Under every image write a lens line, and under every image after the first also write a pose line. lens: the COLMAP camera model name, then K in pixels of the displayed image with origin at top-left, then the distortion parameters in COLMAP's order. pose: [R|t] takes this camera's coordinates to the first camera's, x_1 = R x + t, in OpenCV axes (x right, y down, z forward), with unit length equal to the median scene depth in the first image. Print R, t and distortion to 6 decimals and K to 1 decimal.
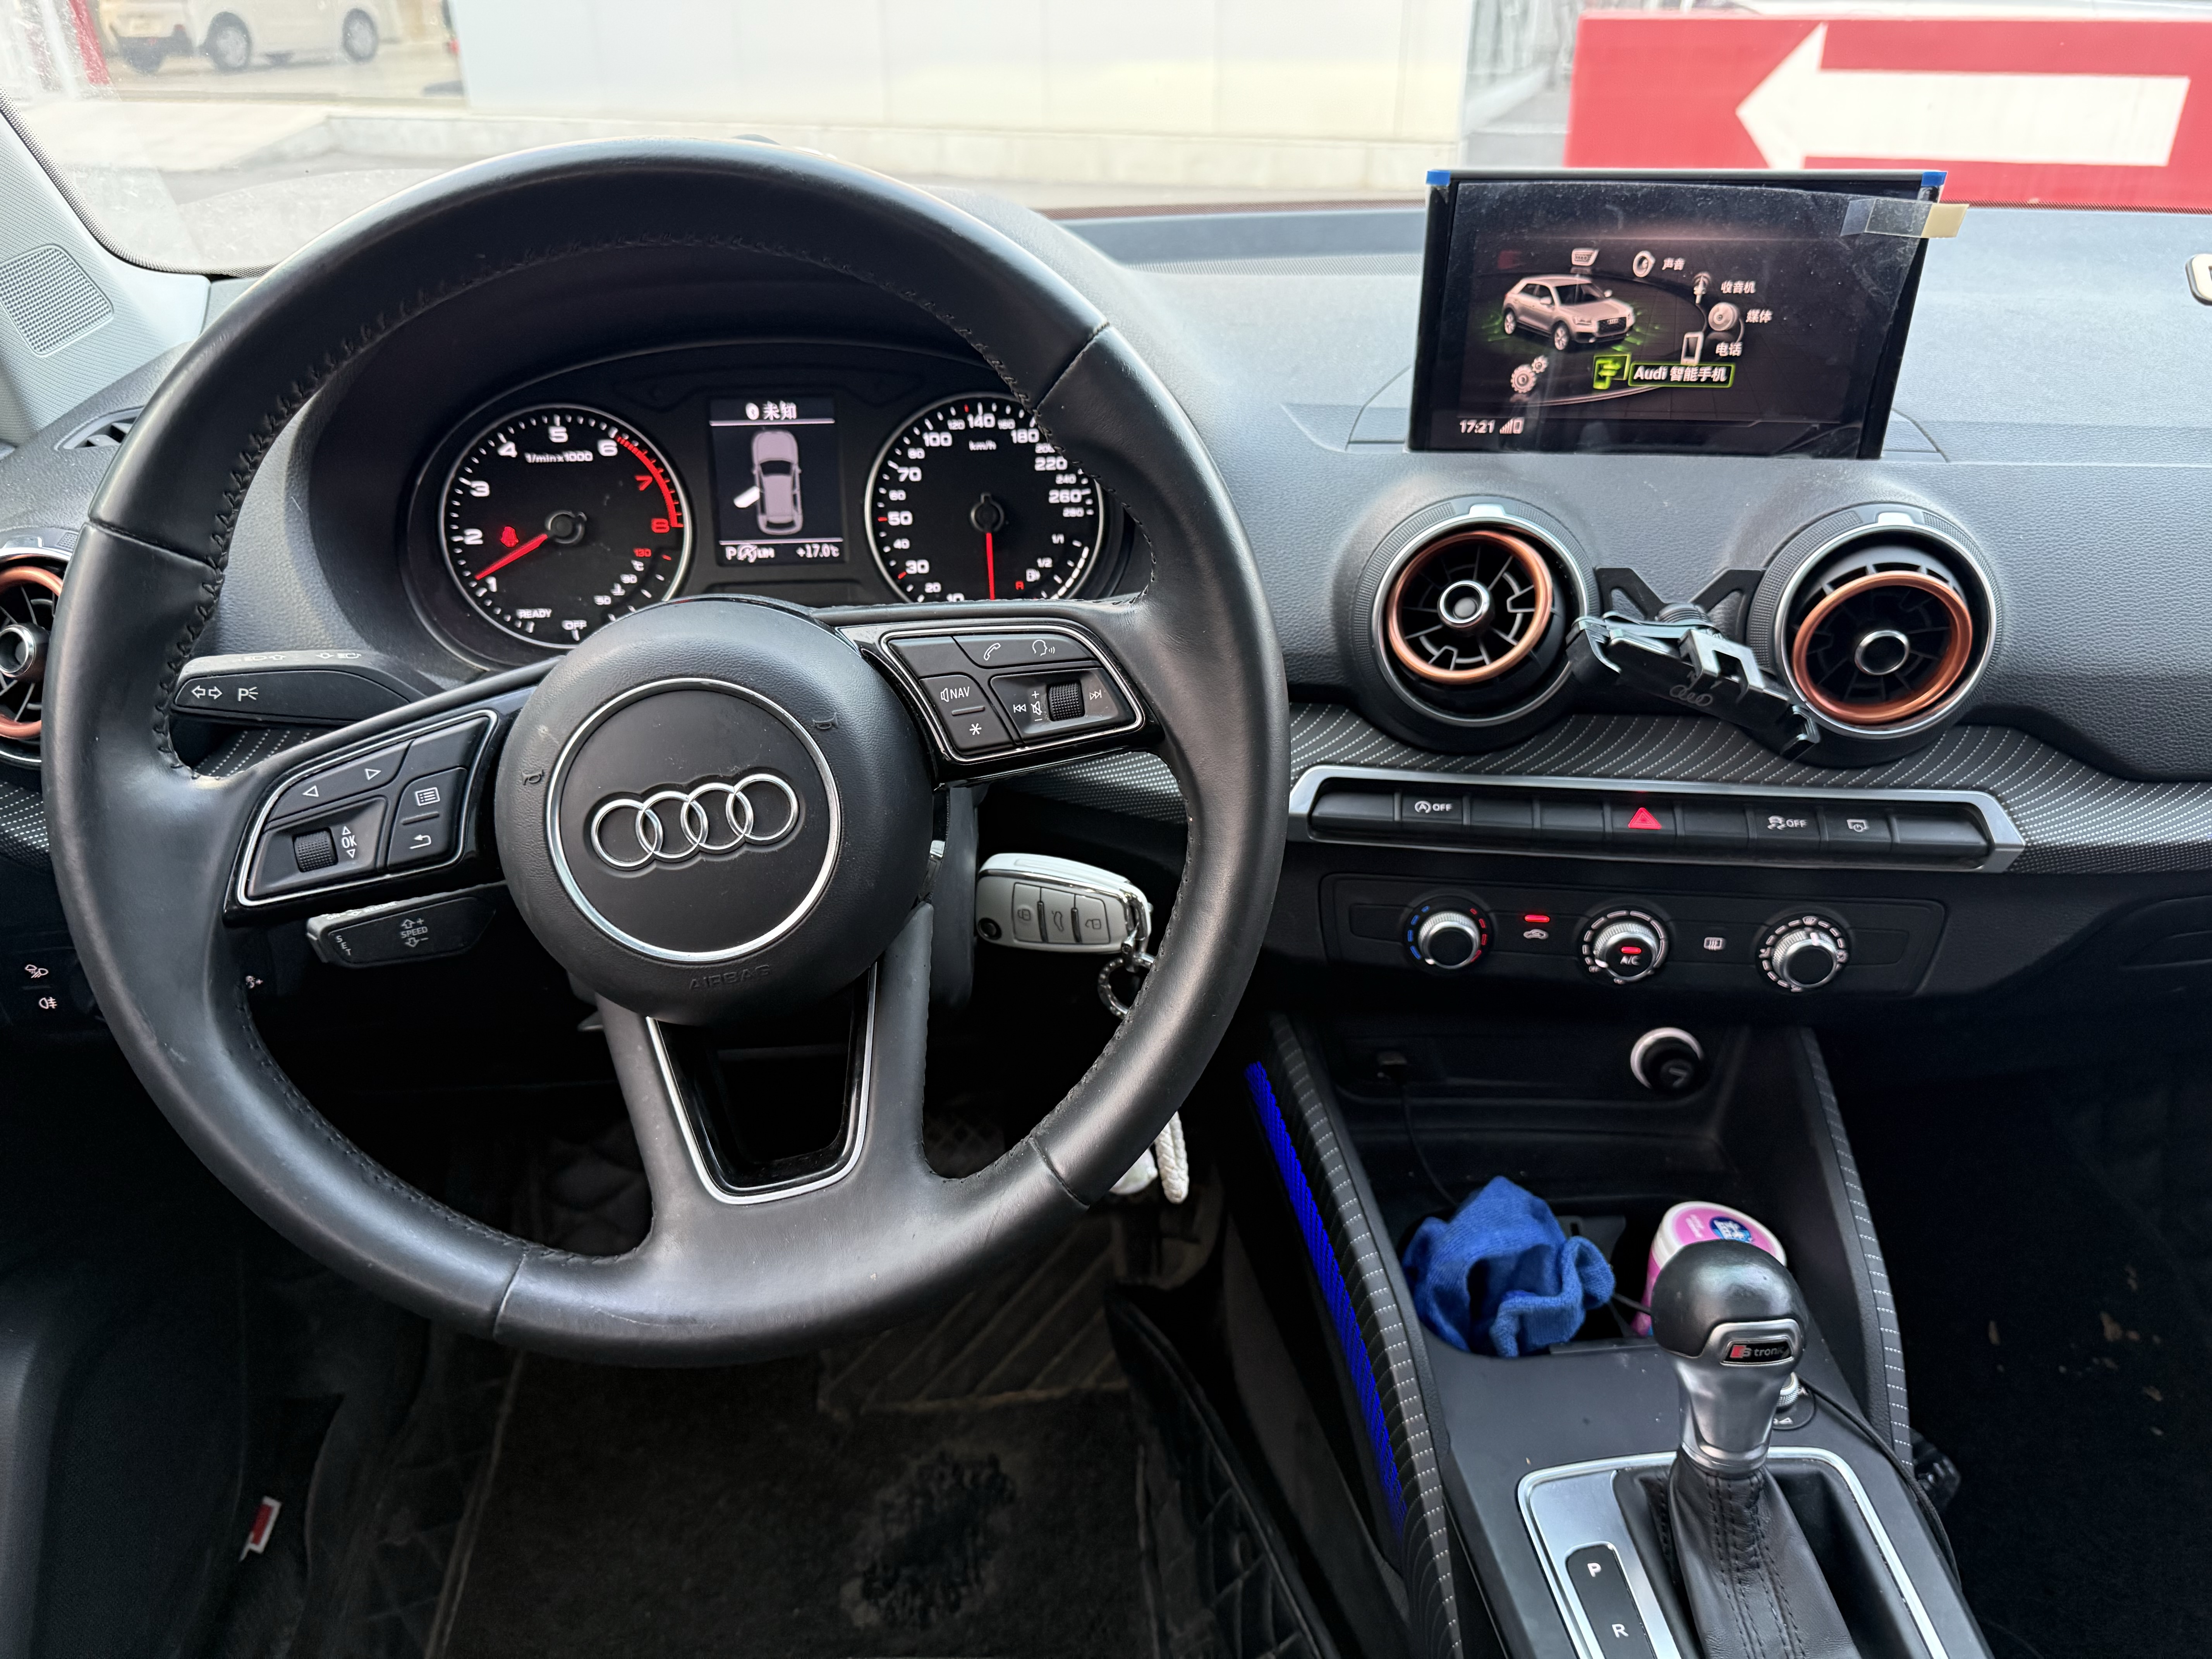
lens RADIAL K [[1547.6, 0, 1123.7], [0, 1547.6, 827.5], [0, 0, 1]] dist [0.019843, -0.043032]
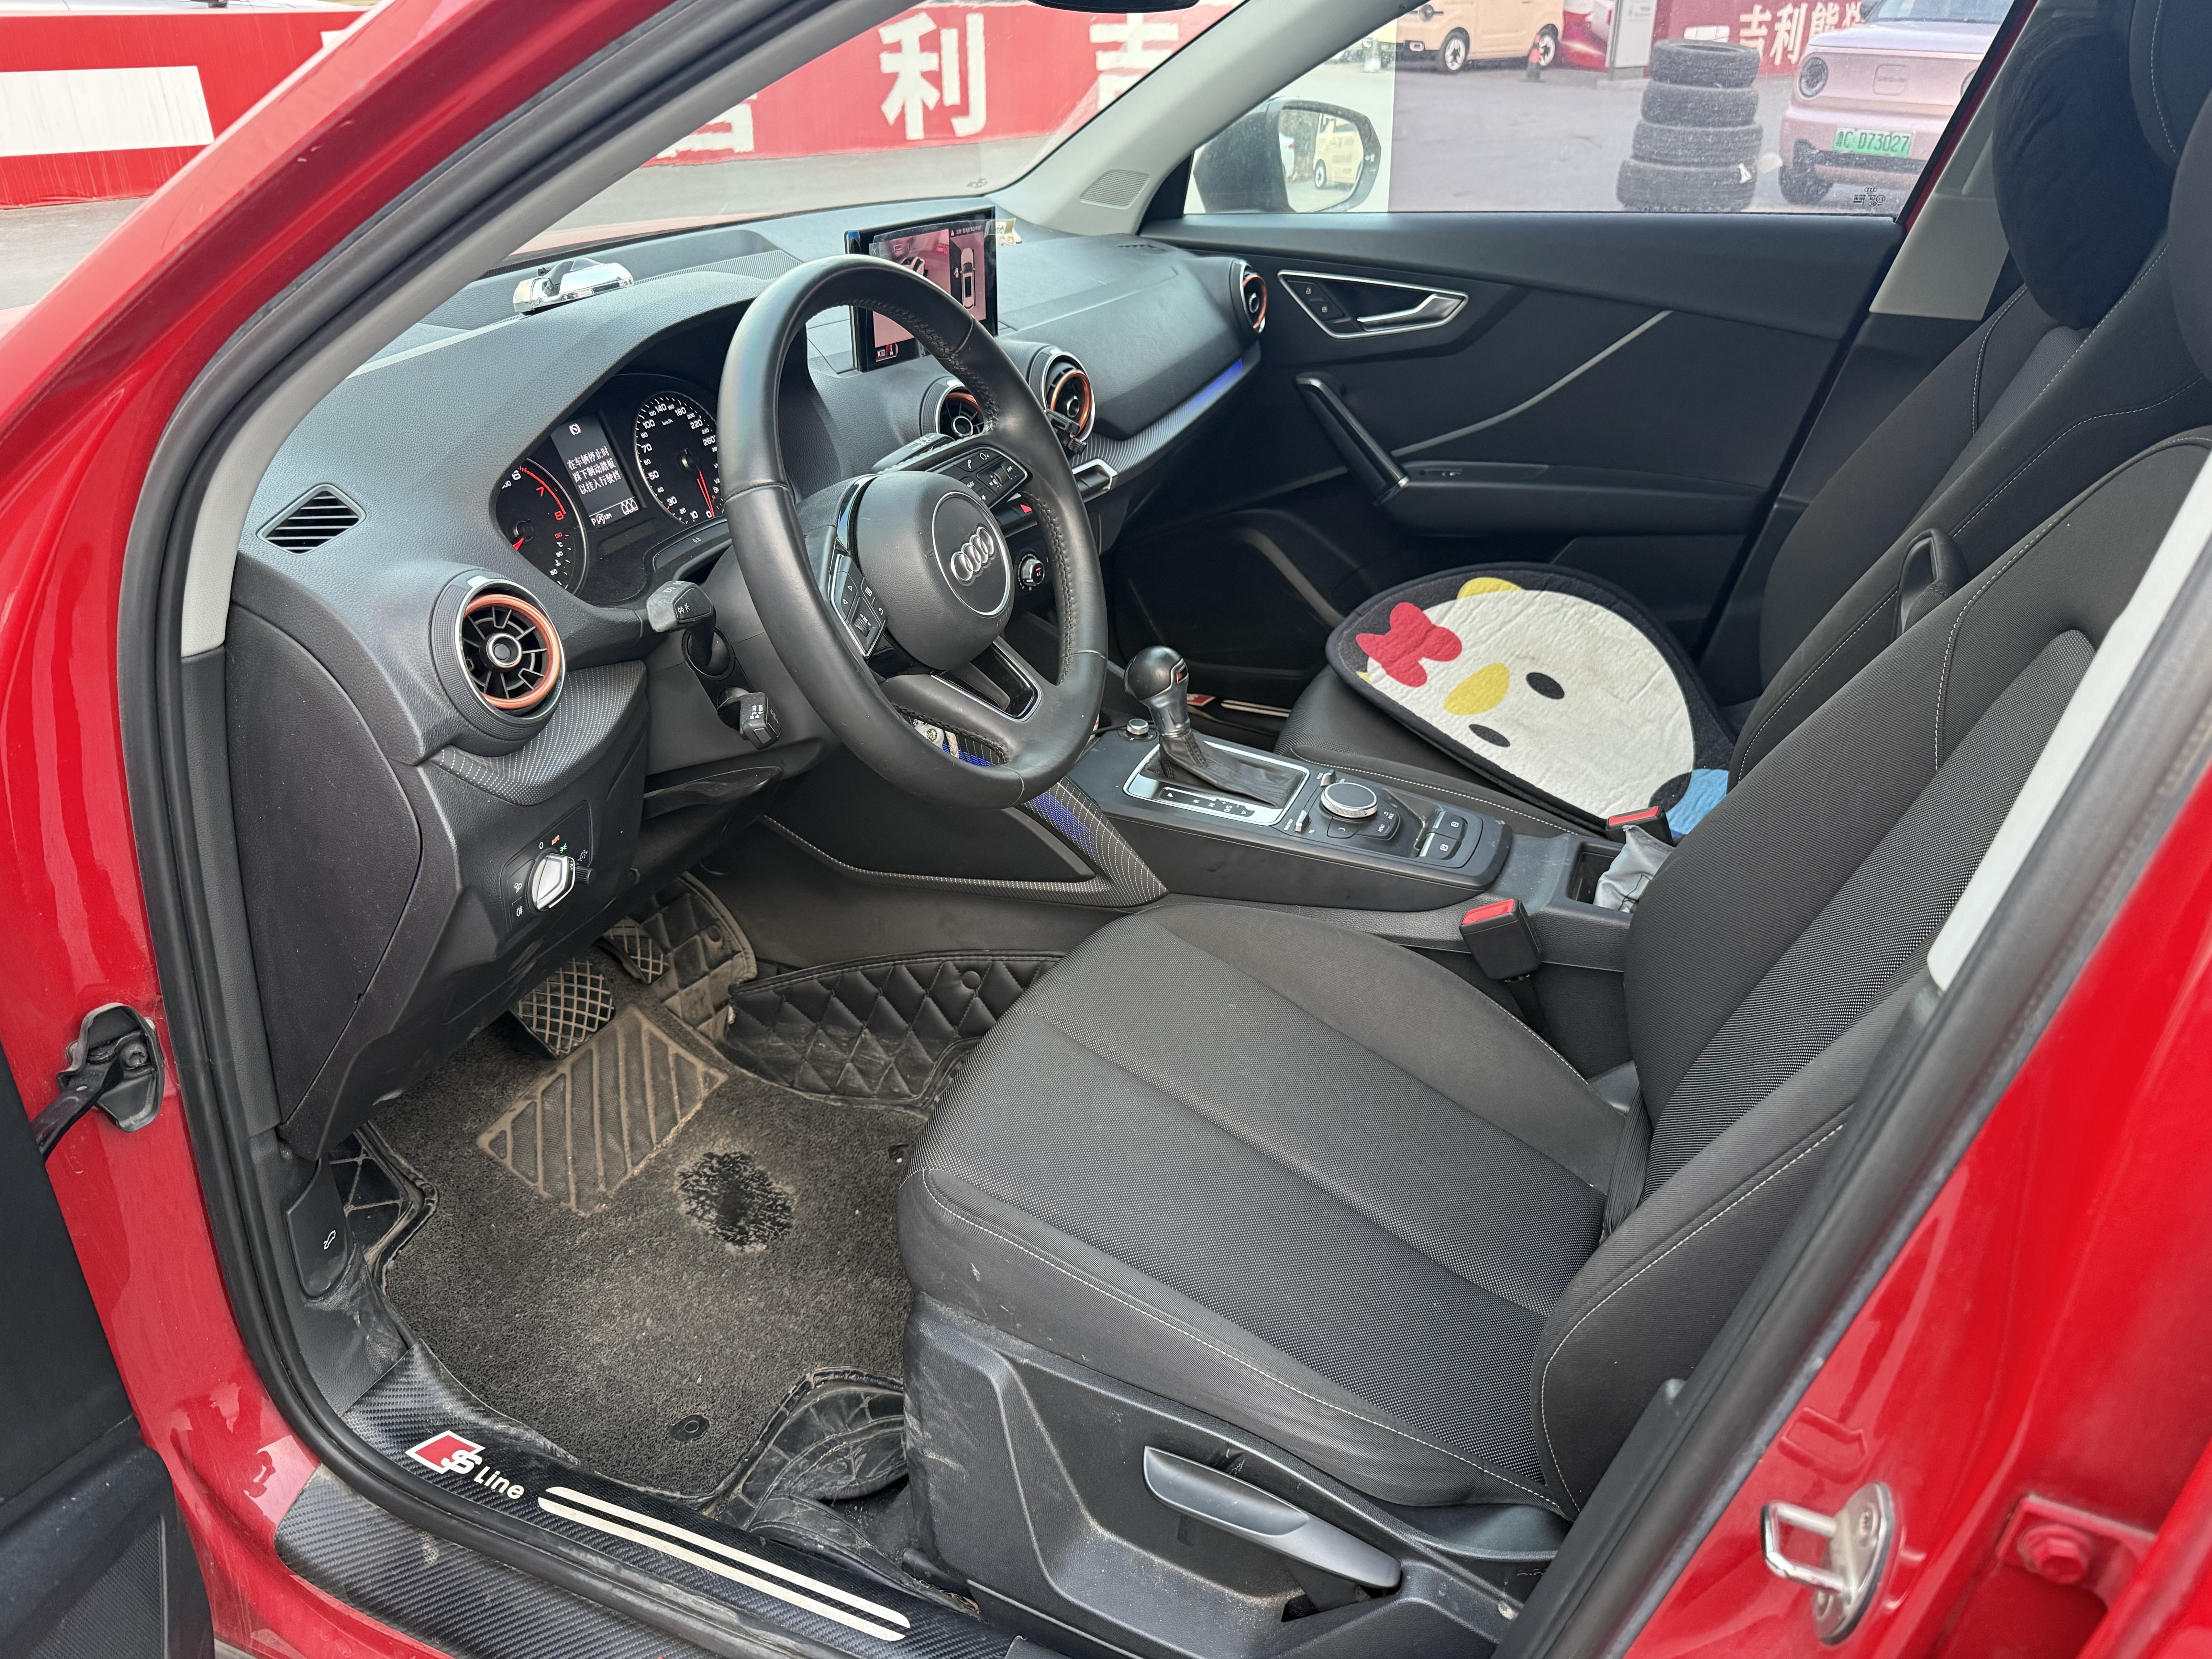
lens RADIAL K [[1547.6, 0, 1102.8], [0, 1547.6, 834.9], [0, 0, 1]] dist [0.019843, -0.043032]
pose [[0.442962, -0.416630, 0.793854, -1.403380], [0.399421, 0.884442, 0.241300, -0.073088], [-0.802650, 0.210195, 0.558185, -0.202310]]
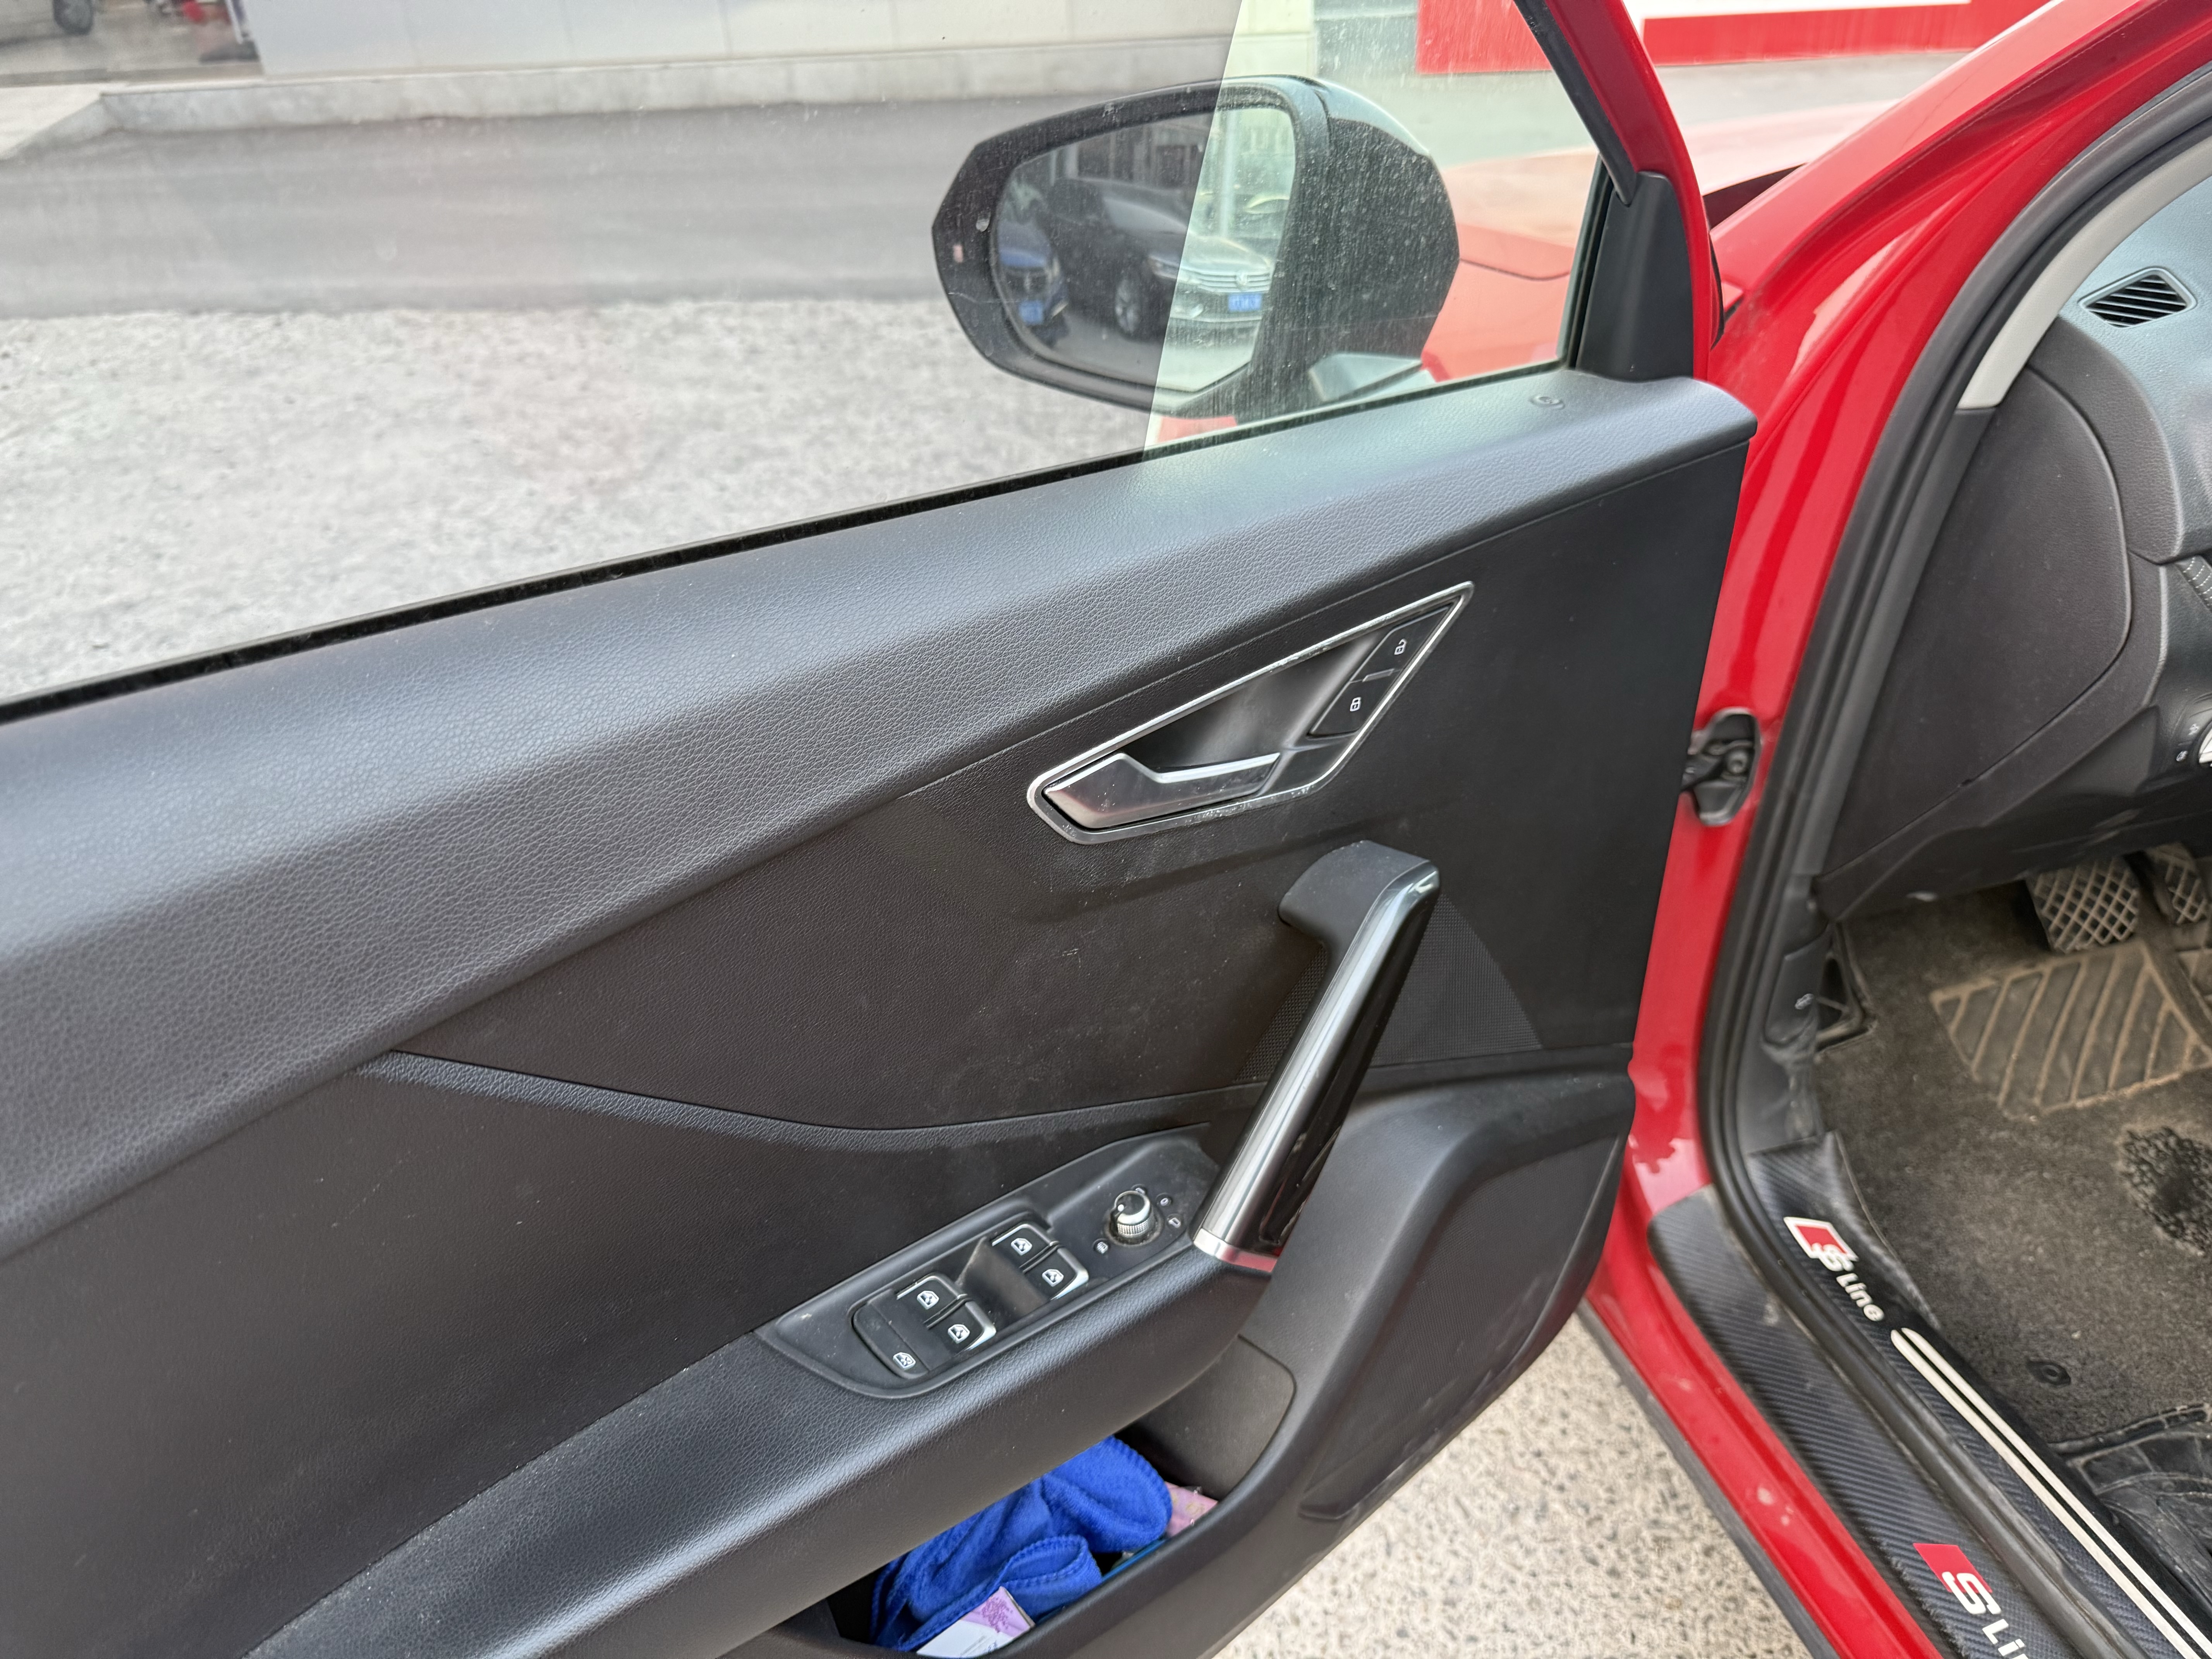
lens RADIAL K [[1547.6, 0, 1091.0], [0, 1547.6, 828.7], [0, 0, 1]] dist [0.019843, -0.043032]
pose [[0.981180, -0.137573, 0.135495, -1.604552], [0.130837, 0.989737, 0.057466, -0.018376], [-0.142010, -0.038657, 0.989110, -0.120397]]
